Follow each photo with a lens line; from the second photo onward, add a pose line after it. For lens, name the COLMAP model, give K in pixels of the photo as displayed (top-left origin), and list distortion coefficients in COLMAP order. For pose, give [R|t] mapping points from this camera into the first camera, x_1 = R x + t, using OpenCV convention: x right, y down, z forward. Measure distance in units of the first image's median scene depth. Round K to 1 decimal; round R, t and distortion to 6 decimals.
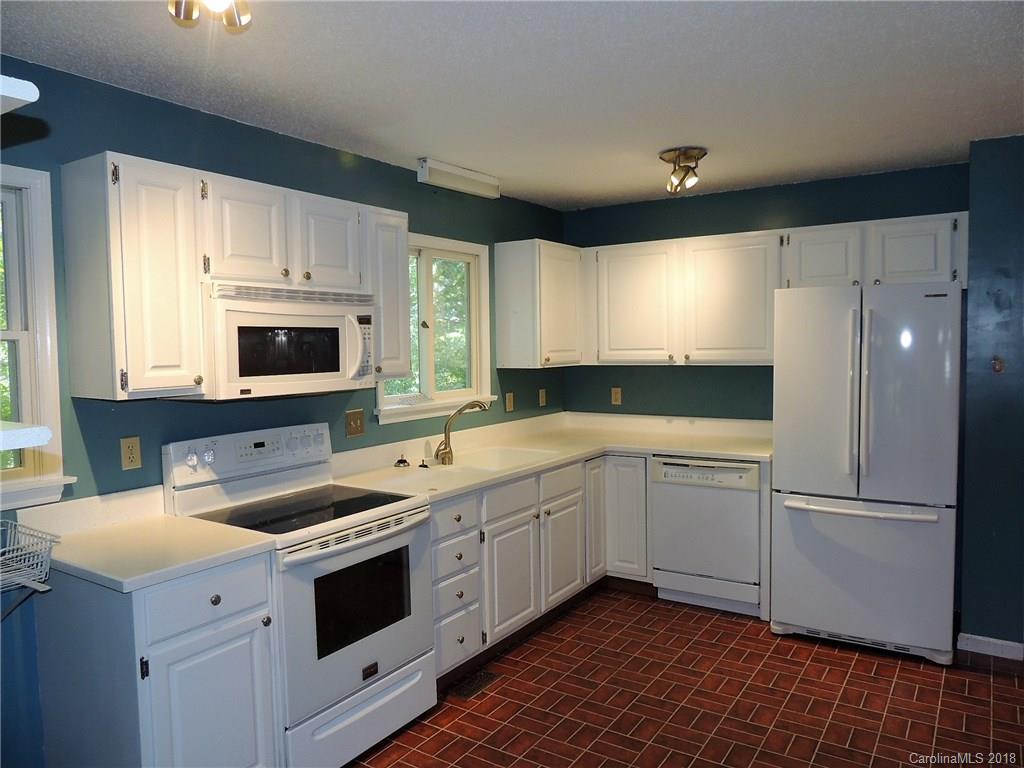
lens RADIAL K [[731.5, 0, 514.8], [0, 731.5, 387.3], [0, 0, 1]] dist [-0.013649, -0.000878]
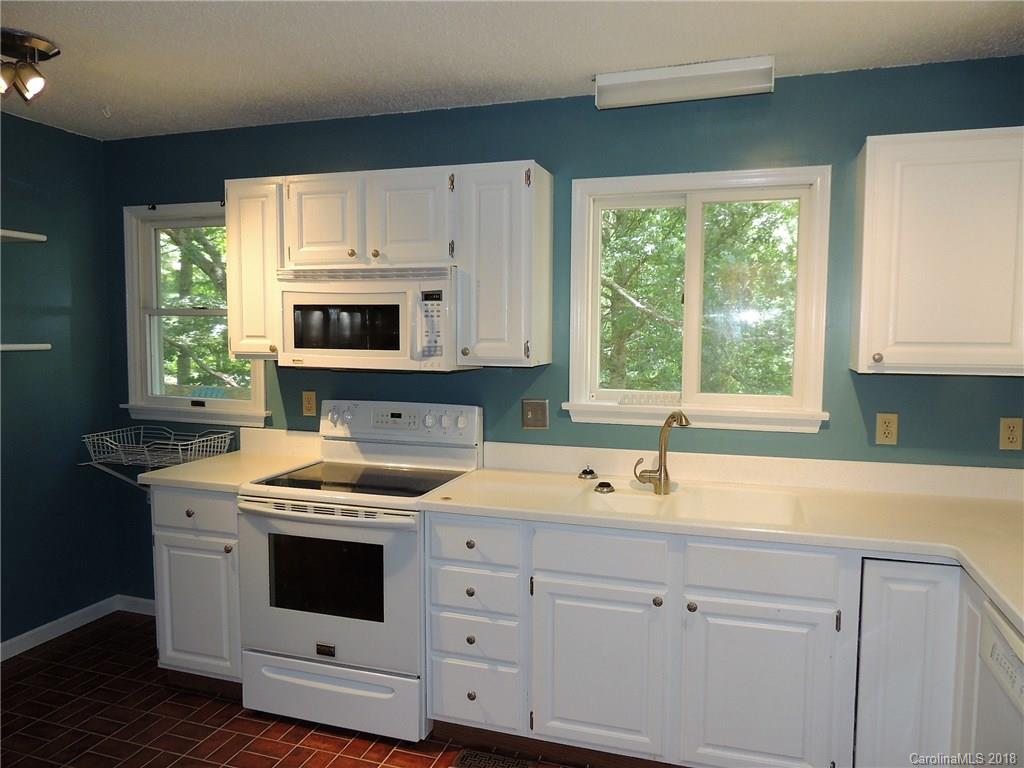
lens RADIAL K [[731.5, 0, 514.8], [0, 731.5, 387.3], [0, 0, 1]] dist [-0.013649, -0.000878]
pose [[0.265506, 0.092231, -0.959687, 0.722290], [-0.072393, 0.994511, 0.075549, -0.056111], [0.961387, 0.049416, 0.270726, 0.874906]]
